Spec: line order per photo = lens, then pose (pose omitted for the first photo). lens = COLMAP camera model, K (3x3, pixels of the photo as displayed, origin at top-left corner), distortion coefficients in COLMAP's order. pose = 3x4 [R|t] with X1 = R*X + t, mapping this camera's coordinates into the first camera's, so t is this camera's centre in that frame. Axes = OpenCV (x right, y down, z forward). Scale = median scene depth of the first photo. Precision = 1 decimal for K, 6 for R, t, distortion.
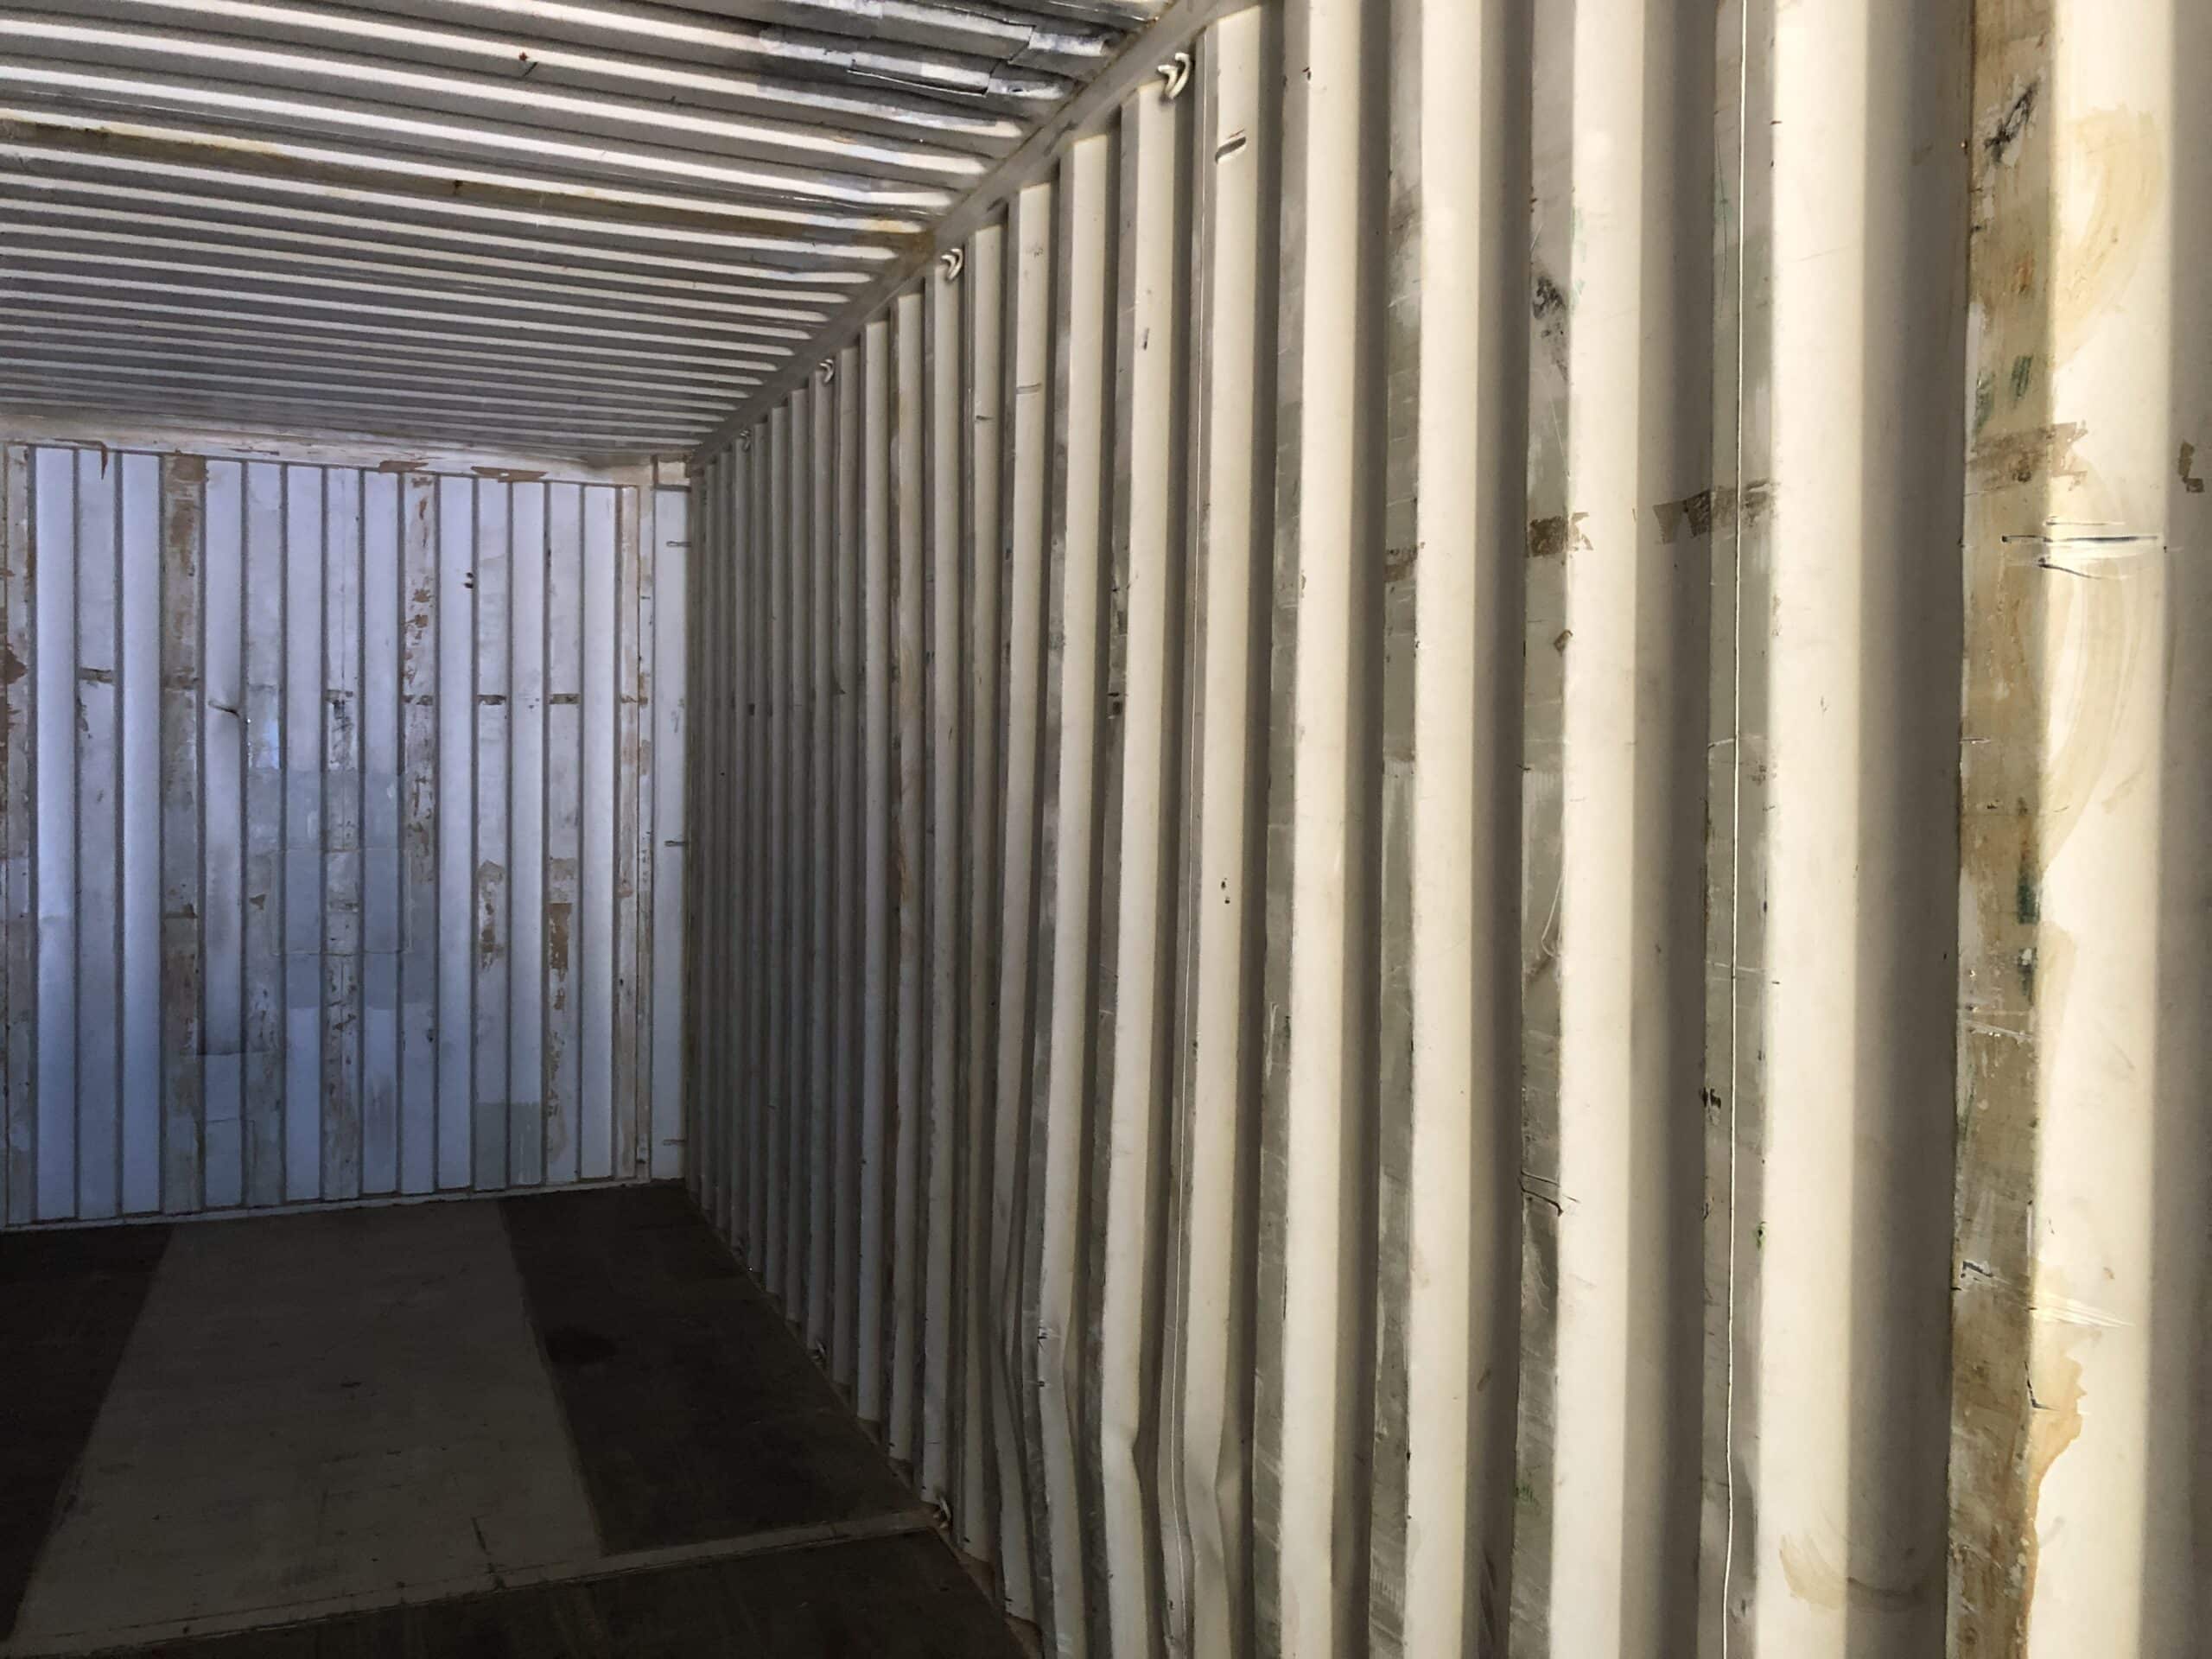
lens RADIAL K [[1880.3, 0, 1160.4], [0, 1880.3, 818.1], [0, 0, 1]] dist [0.013410, 0.015767]
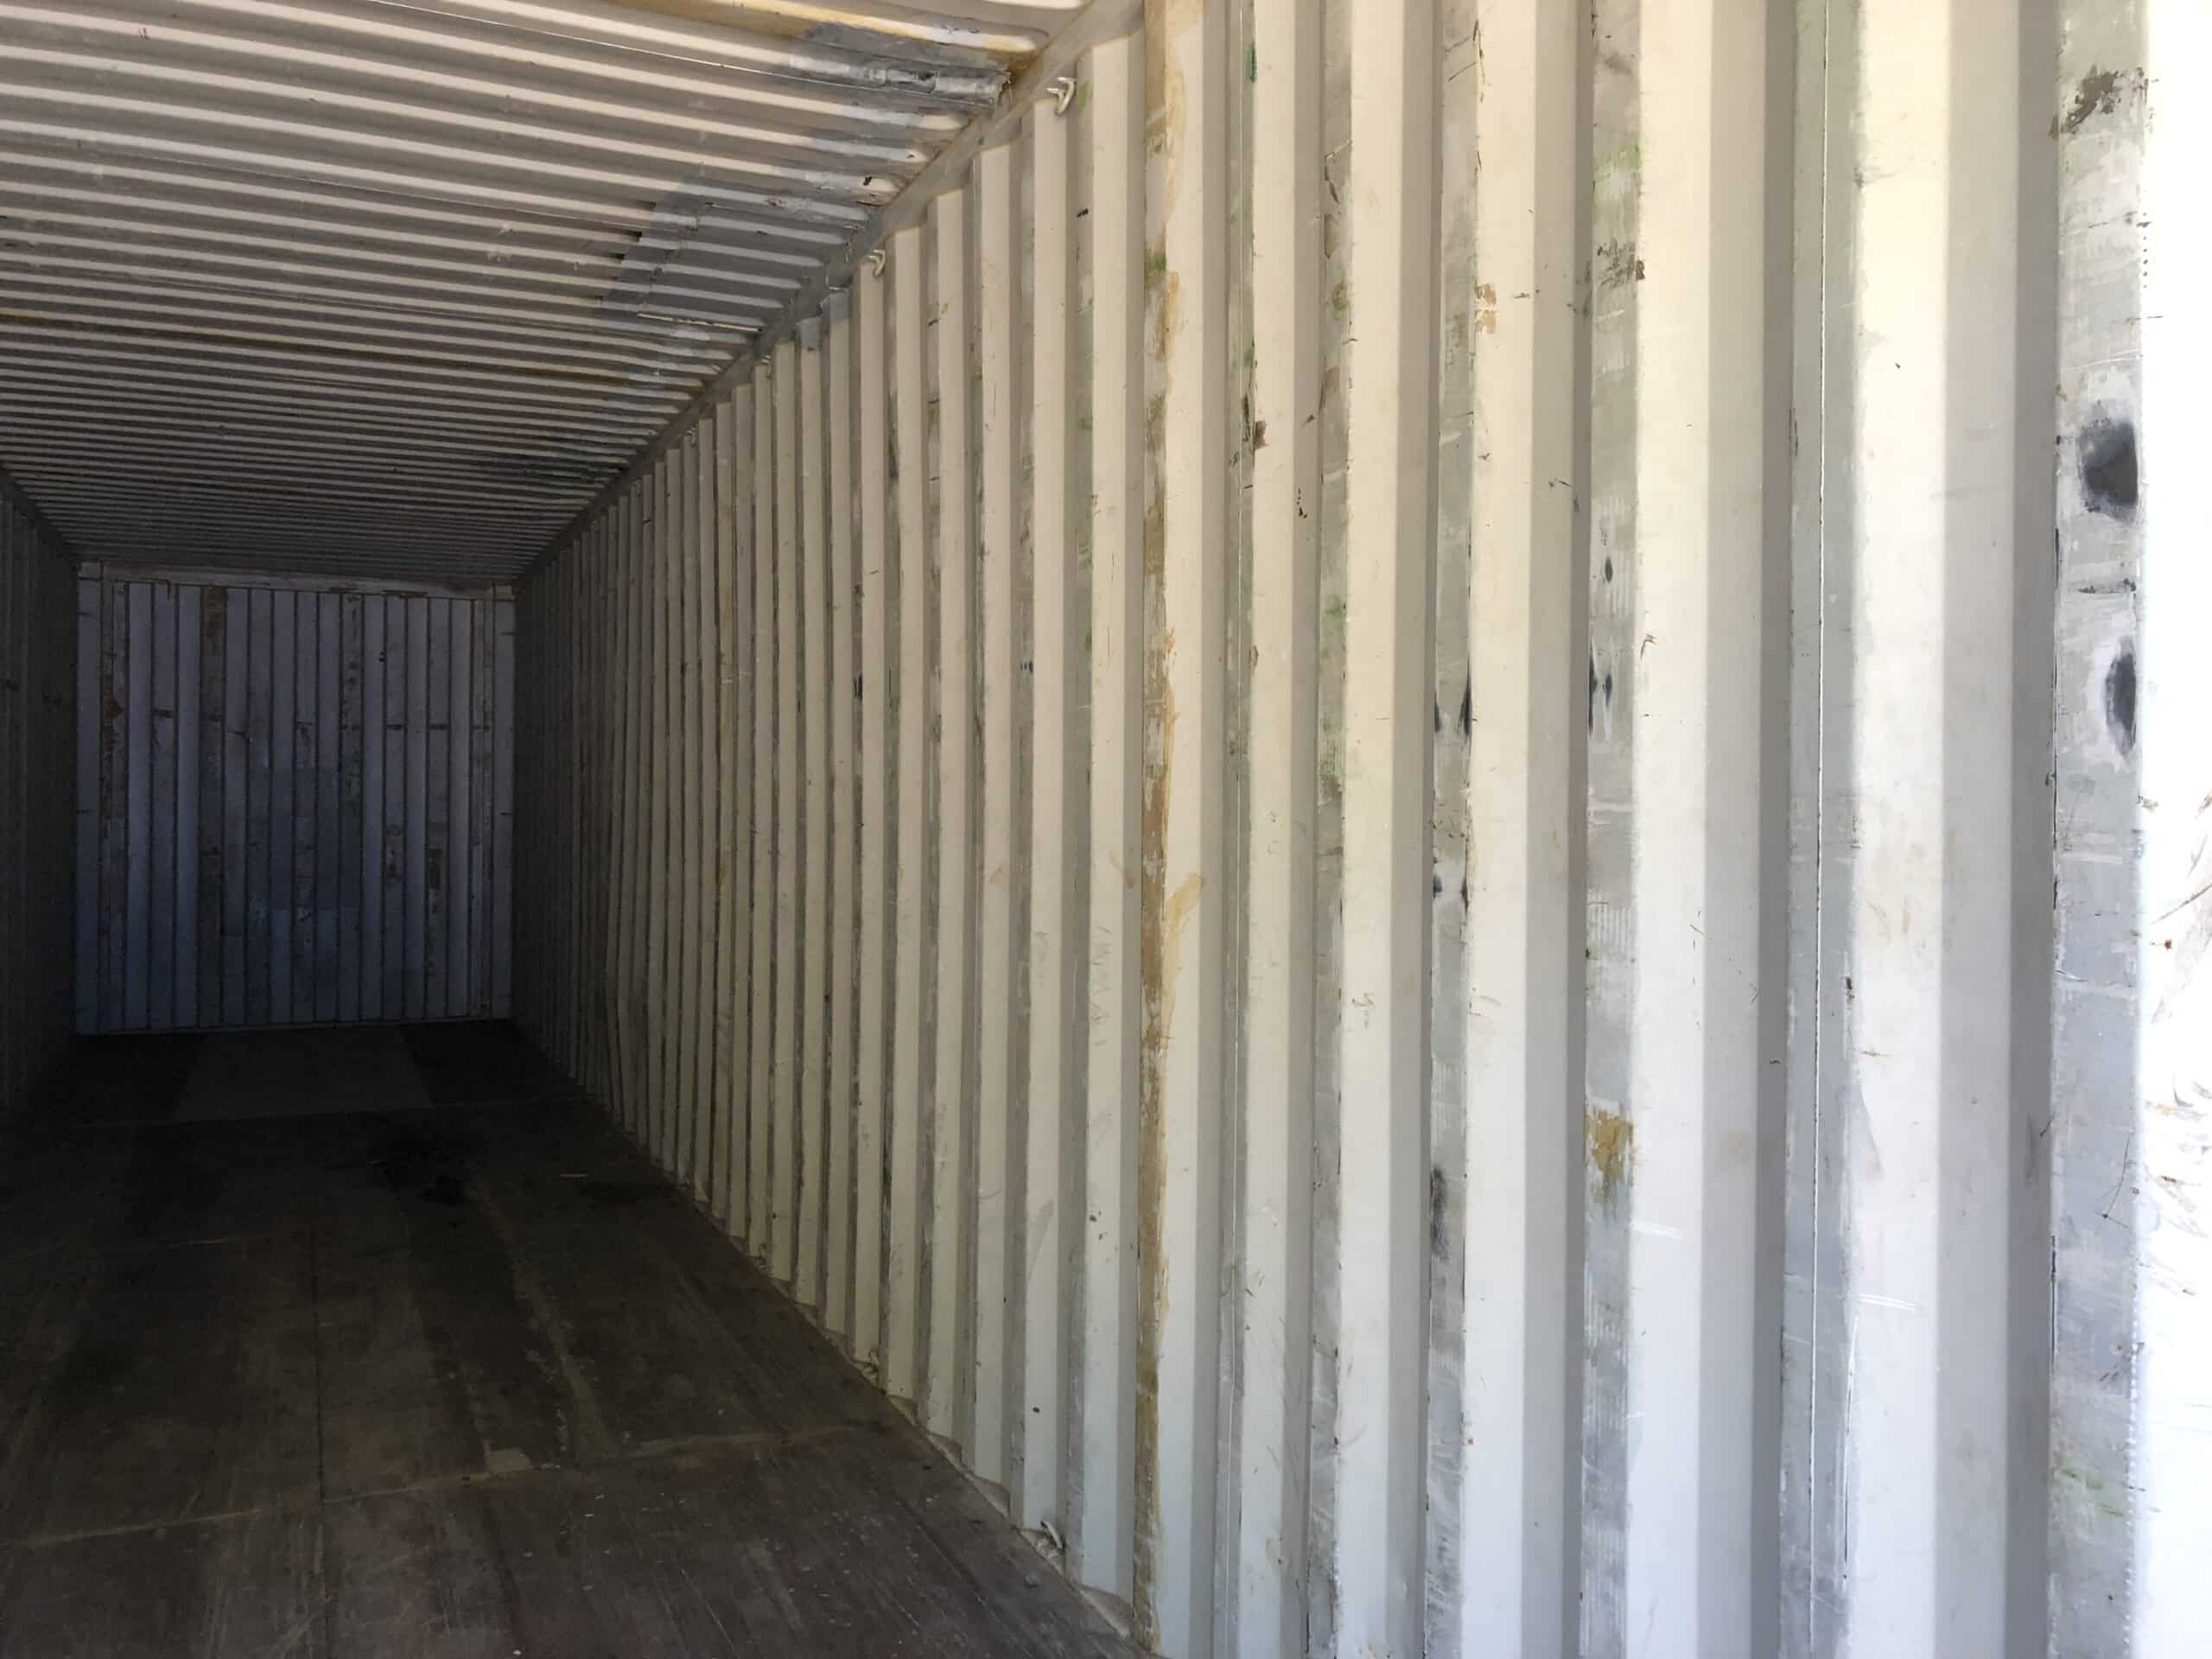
lens RADIAL K [[1858.6, 0, 1122.9], [0, 1858.6, 814.8], [0, 0, 1]] dist [-0.005120, 0.061274]
pose [[0.999789, 0.019247, 0.007237, 0.285958], [-0.019458, 0.999351, 0.030310, -0.048533], [-0.006649, -0.030445, 0.999514, -0.669572]]
